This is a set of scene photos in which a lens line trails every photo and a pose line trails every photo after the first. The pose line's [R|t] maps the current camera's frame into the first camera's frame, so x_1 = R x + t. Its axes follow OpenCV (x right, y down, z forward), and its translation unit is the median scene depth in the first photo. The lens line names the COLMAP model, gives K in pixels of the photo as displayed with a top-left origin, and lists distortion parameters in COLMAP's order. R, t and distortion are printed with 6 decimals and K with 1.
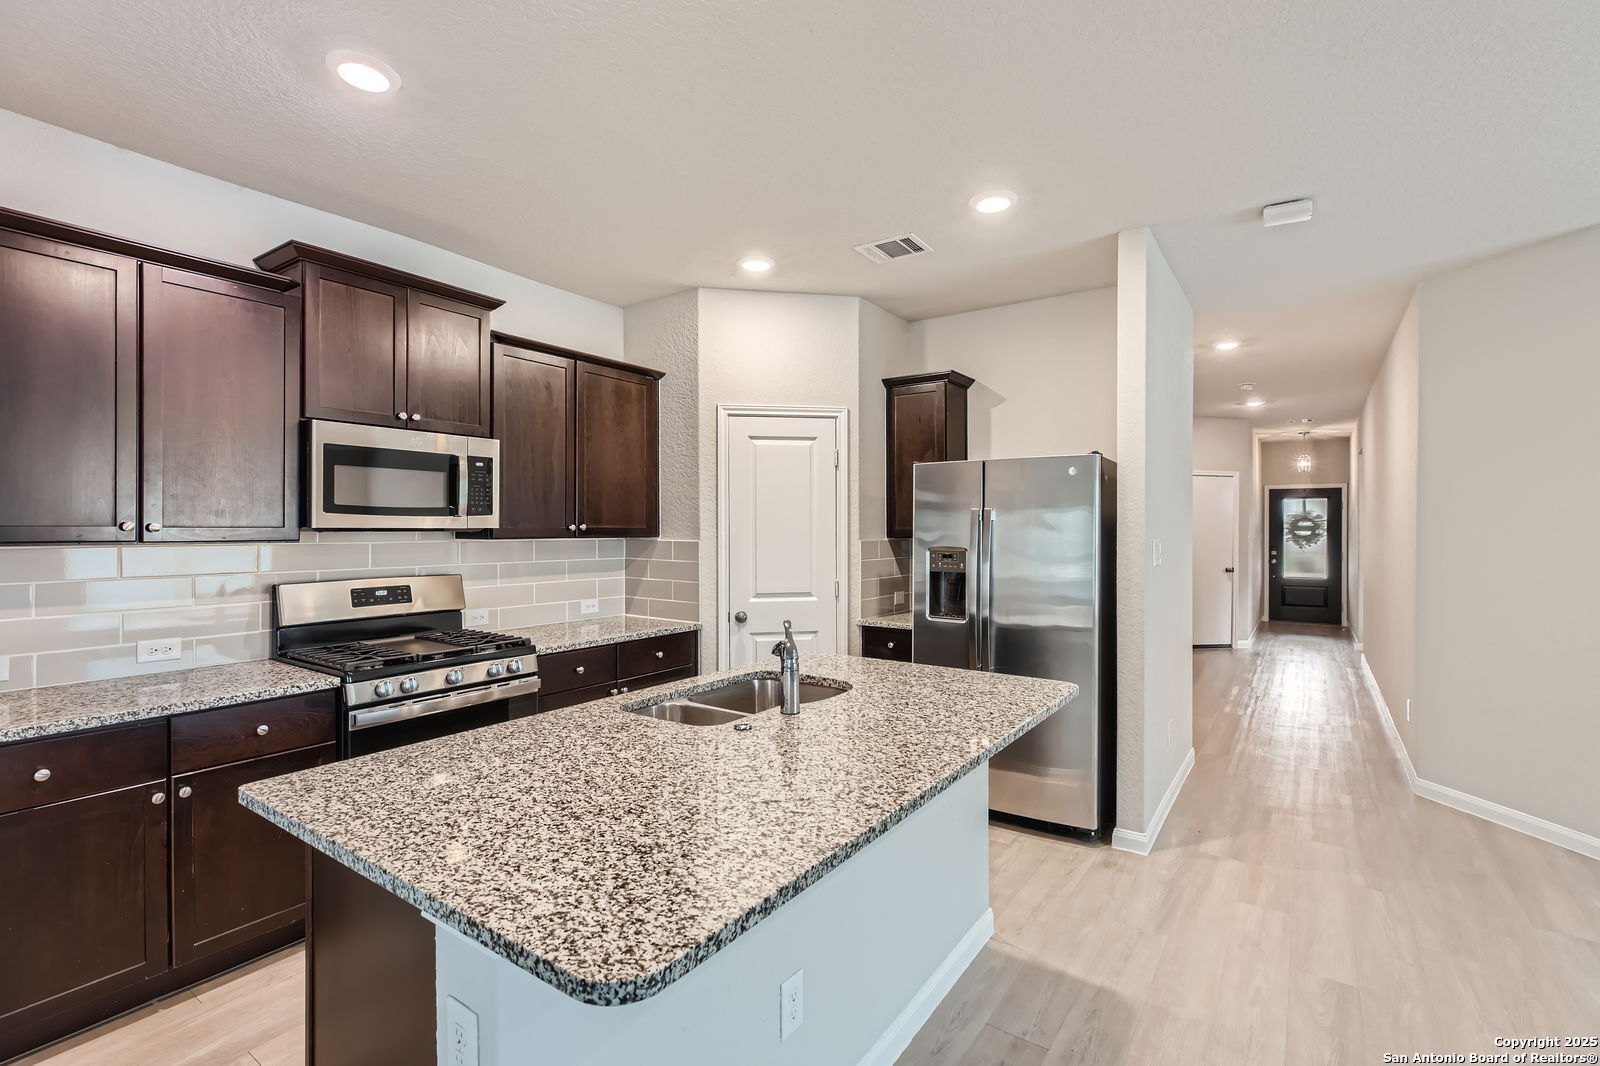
lens RADIAL K [[725.2, 0, 802.6], [0, 725.2, 531.8], [0, 0, 1]] dist [-0.002529, -0.001187]
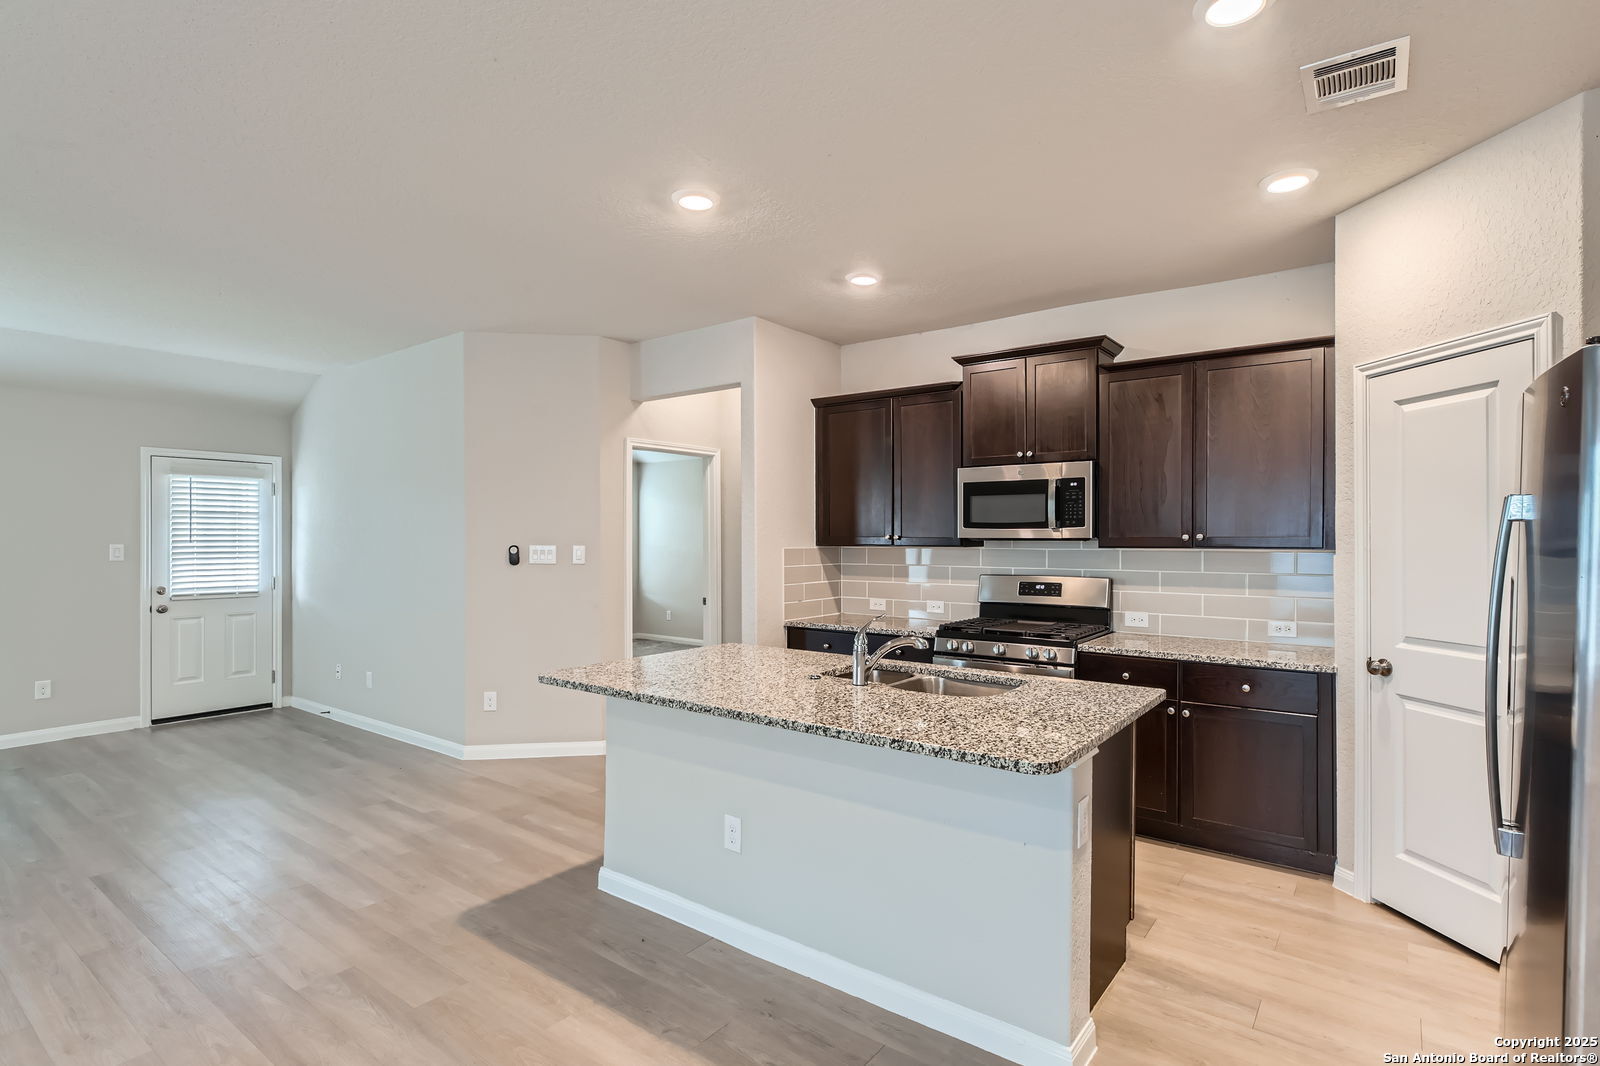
lens RADIAL K [[789.6, 0, 800.0], [0, 789.6, 533.0], [0, 0, 1]] dist [-0.000993, 0.000131]
pose [[-0.039207, -0.006366, -0.999211, 0.721532], [-0.003923, 0.999973, -0.006217, -0.002855], [0.999223, 0.003677, -0.039231, 0.504695]]
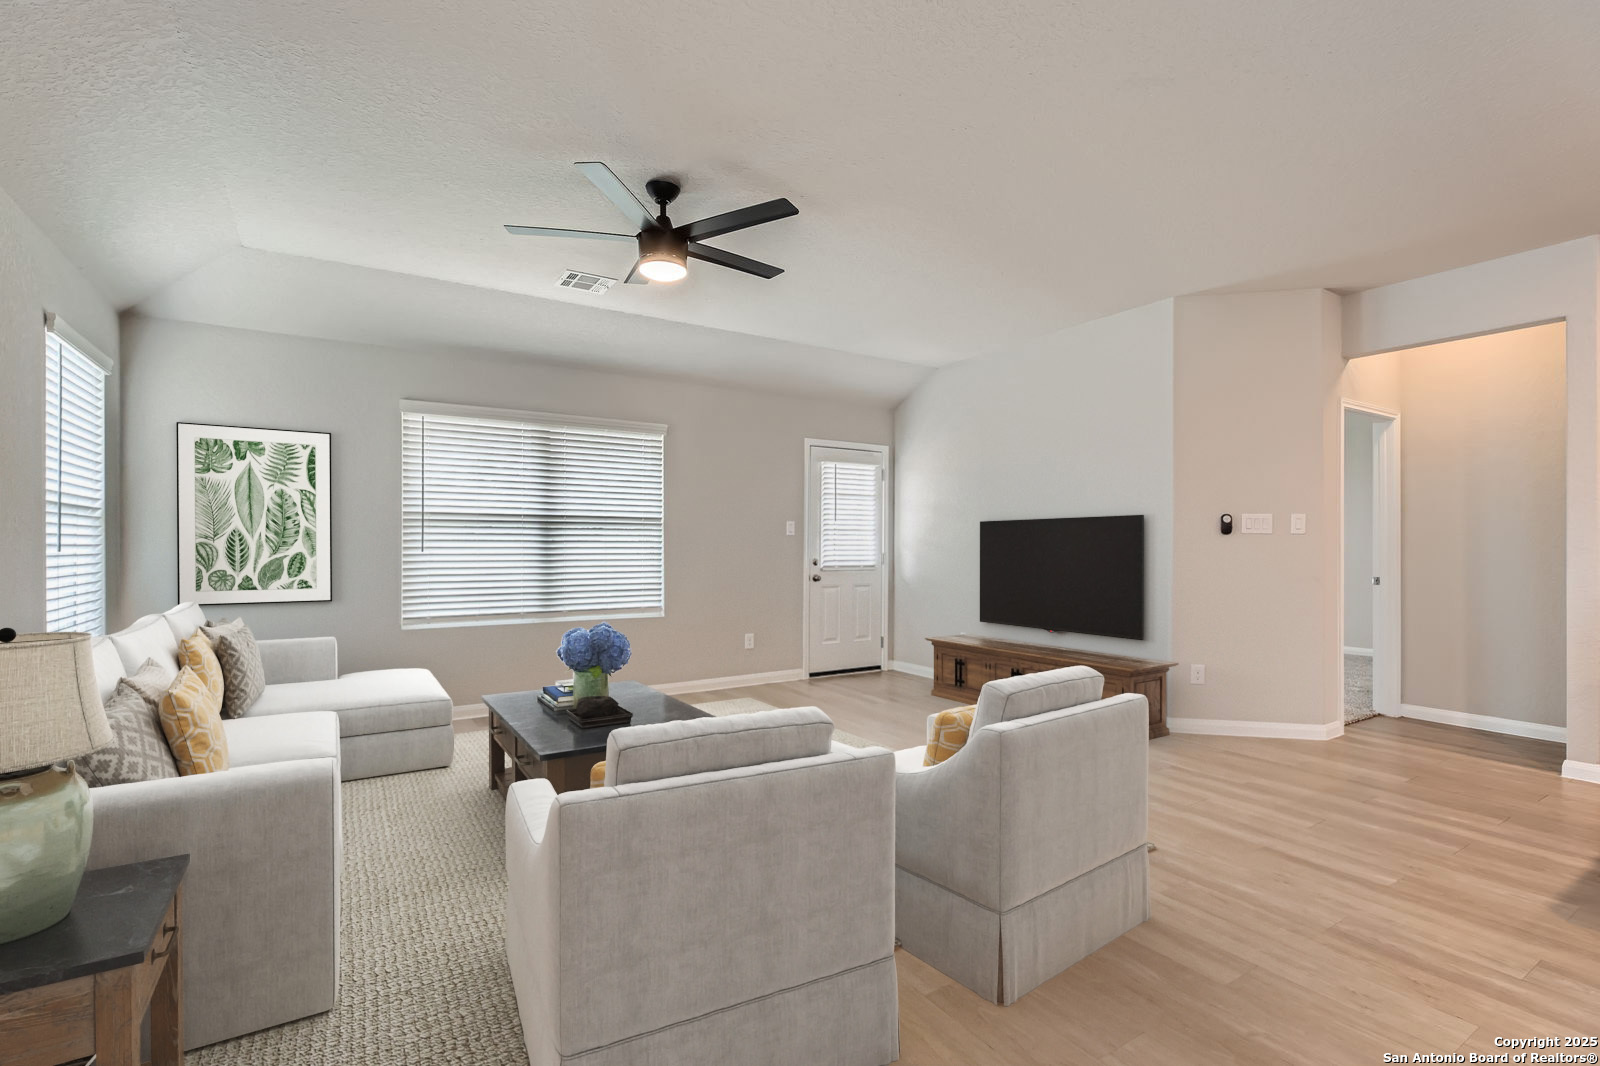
lens RADIAL K [[727.9, 0, 802.6], [0, 727.9, 541.2], [0, 0, 1]] dist [-0.001600, -0.000224]
pose [[-0.383919, -0.003948, -0.923359, 0.764310], [-0.006376, 0.999978, -0.001625, 0.062771], [0.923345, 0.005263, -0.383935, -0.216941]]
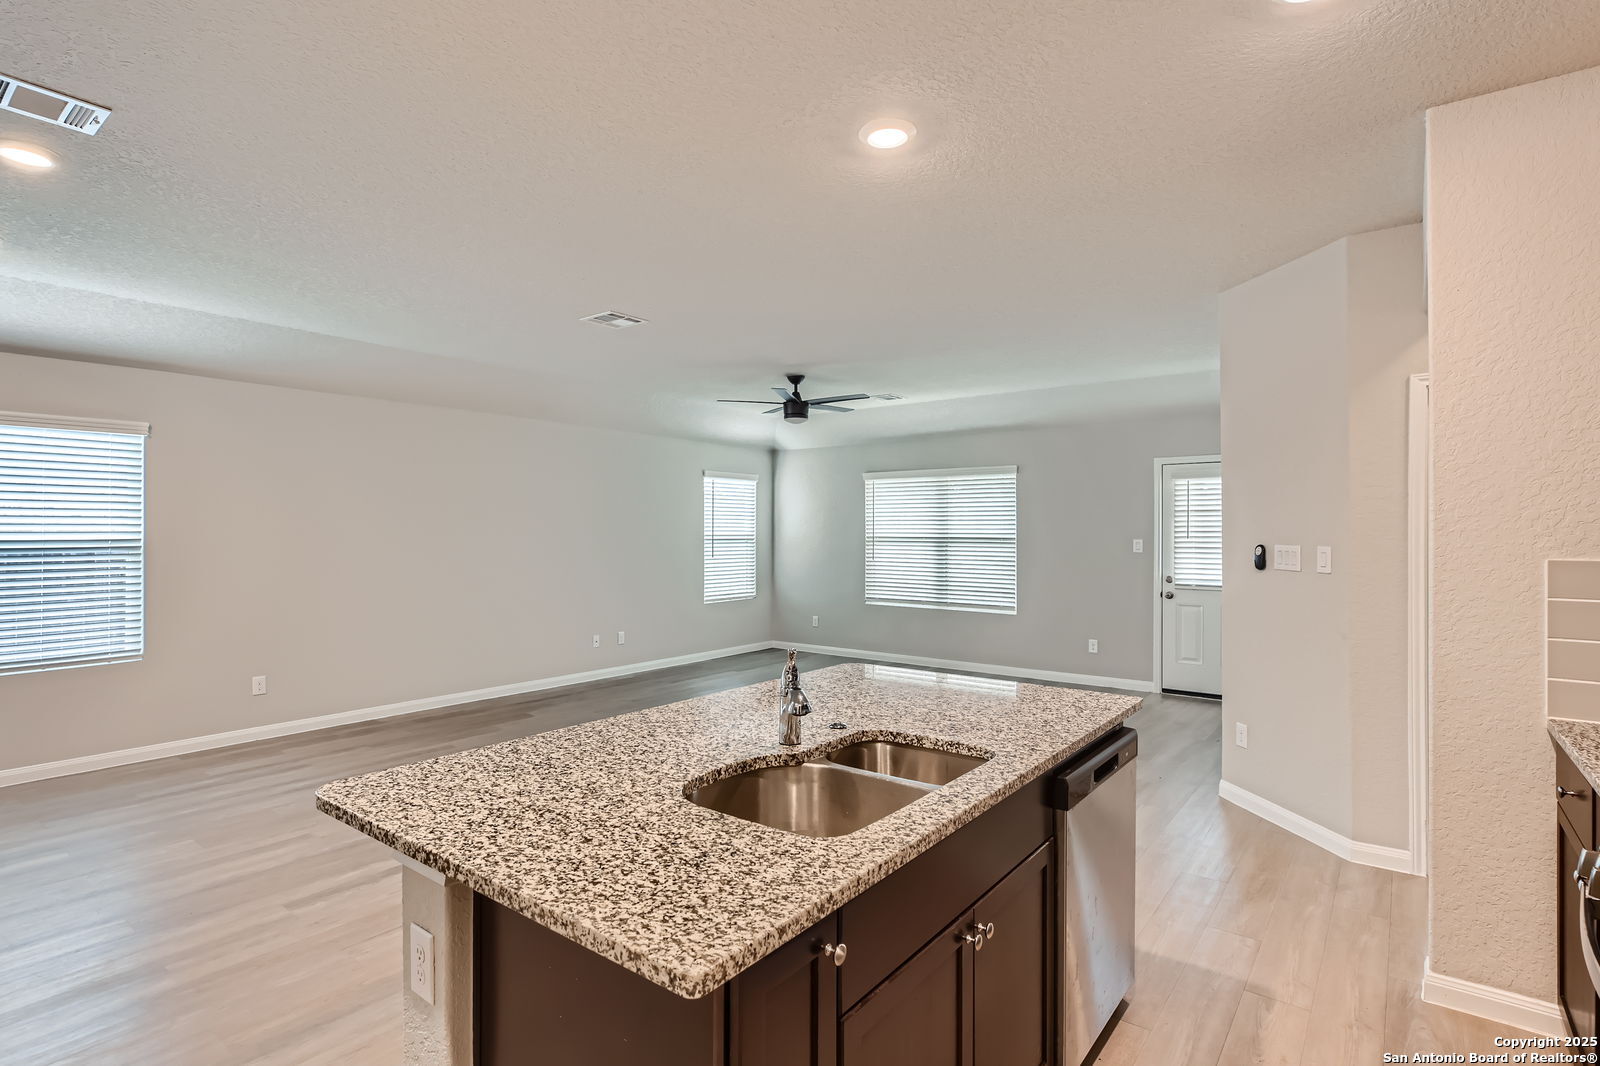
lens RADIAL K [[789.6, 0, 800.0], [0, 789.6, 533.0], [0, 0, 1]] dist [-0.000993, 0.000131]
pose [[-0.998890, -0.004011, 0.046940, -0.035156], [-0.003779, 0.999980, 0.005035, -0.006600], [-0.046960, 0.004852, -0.998885, 1.050206]]
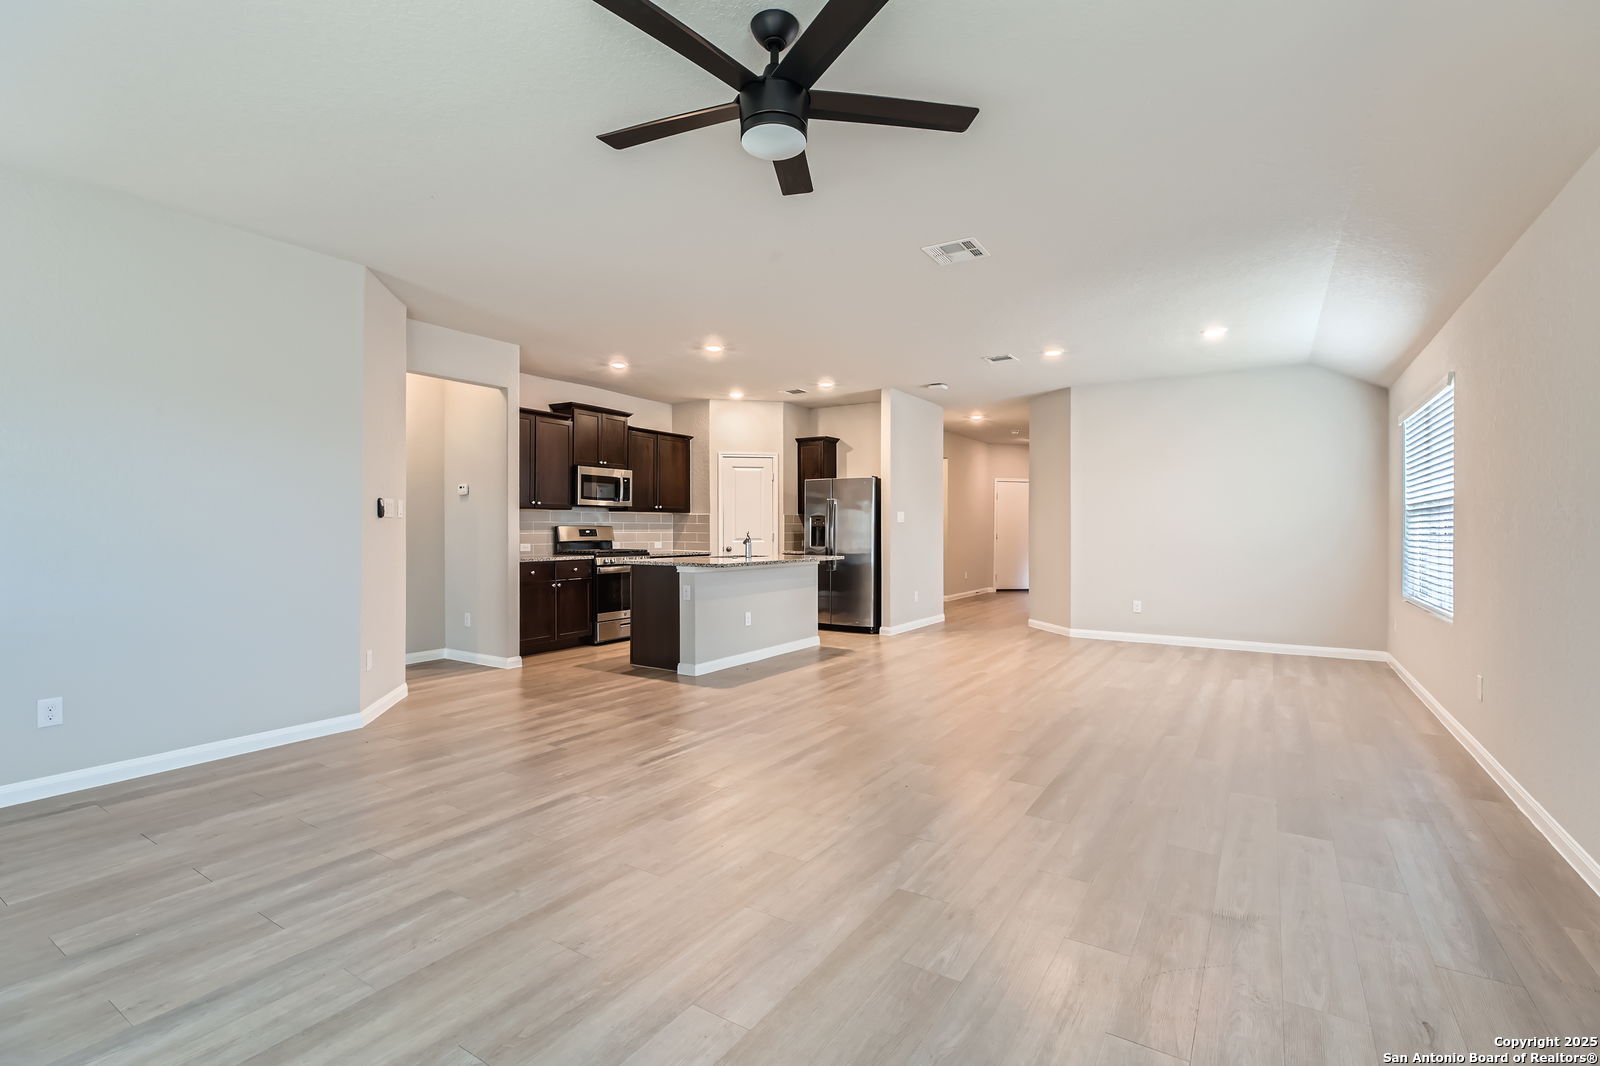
lens RADIAL K [[725.2, 0, 802.6], [0, 725.2, 531.8], [0, 0, 1]] dist [-0.002529, -0.001187]
pose [[0.999186, 0.001361, 0.040307, 0.052315], [-0.001374, 0.999999, 0.000281, 0.067987], [-0.040307, -0.000336, 0.999187, -1.267813]]
